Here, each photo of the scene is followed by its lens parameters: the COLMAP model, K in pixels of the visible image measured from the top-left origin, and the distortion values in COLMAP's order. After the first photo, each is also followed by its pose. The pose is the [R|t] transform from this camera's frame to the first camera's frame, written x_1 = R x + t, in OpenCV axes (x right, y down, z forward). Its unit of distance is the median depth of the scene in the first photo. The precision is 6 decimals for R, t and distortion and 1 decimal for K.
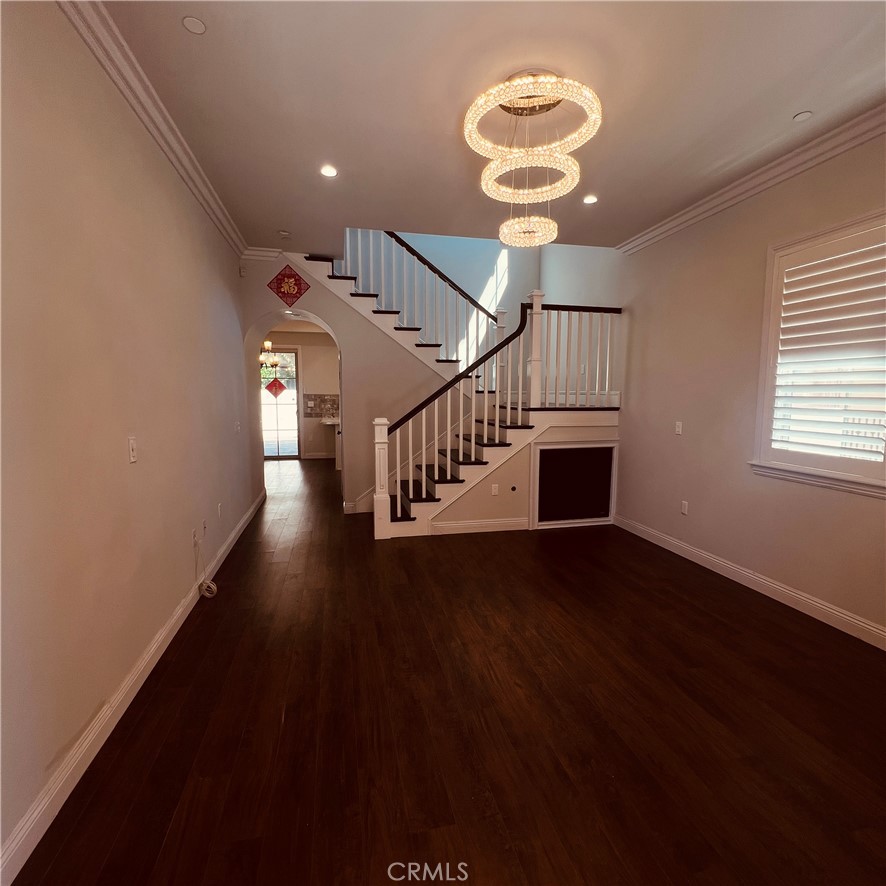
lens RADIAL K [[477.1, 0, 443.0], [0, 477.1, 443.0], [0, 0, 1]] dist [0.000654, 0.001397]
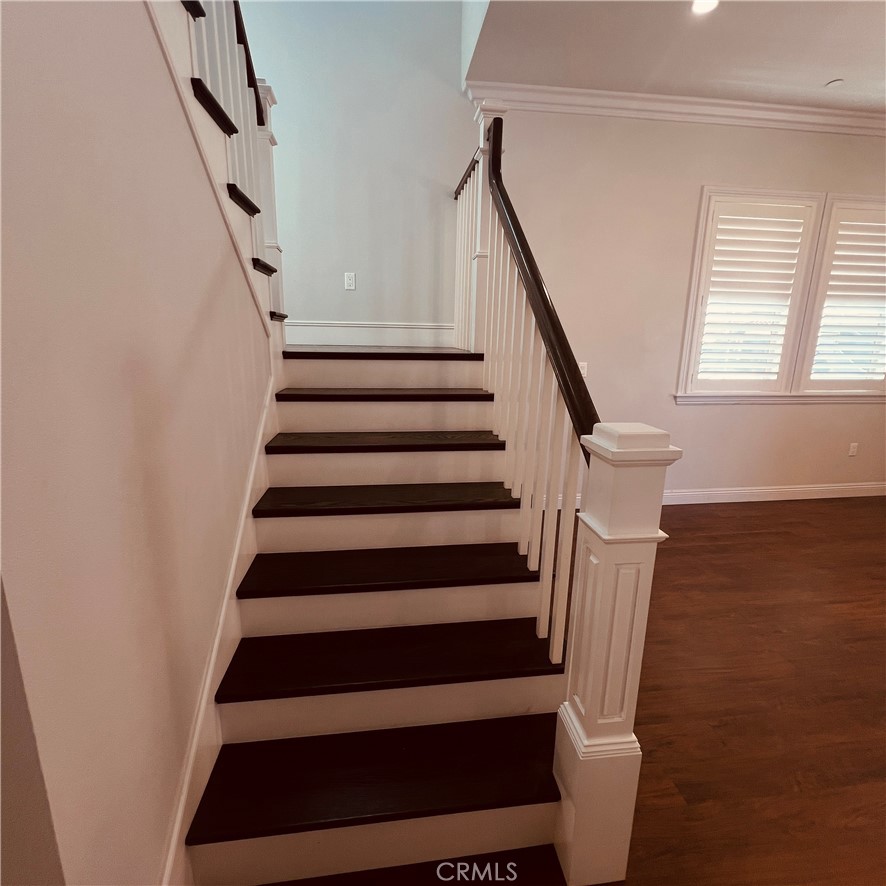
lens RADIAL K [[477.1, 0, 443.0], [0, 477.1, 443.0], [0, 0, 1]] dist [0.000654, 0.001397]
pose [[0.166190, -0.238214, 0.956888, -0.600234], [0.089409, 0.970026, 0.225957, -0.169301], [-0.982032, 0.048003, 0.182507, 1.543382]]
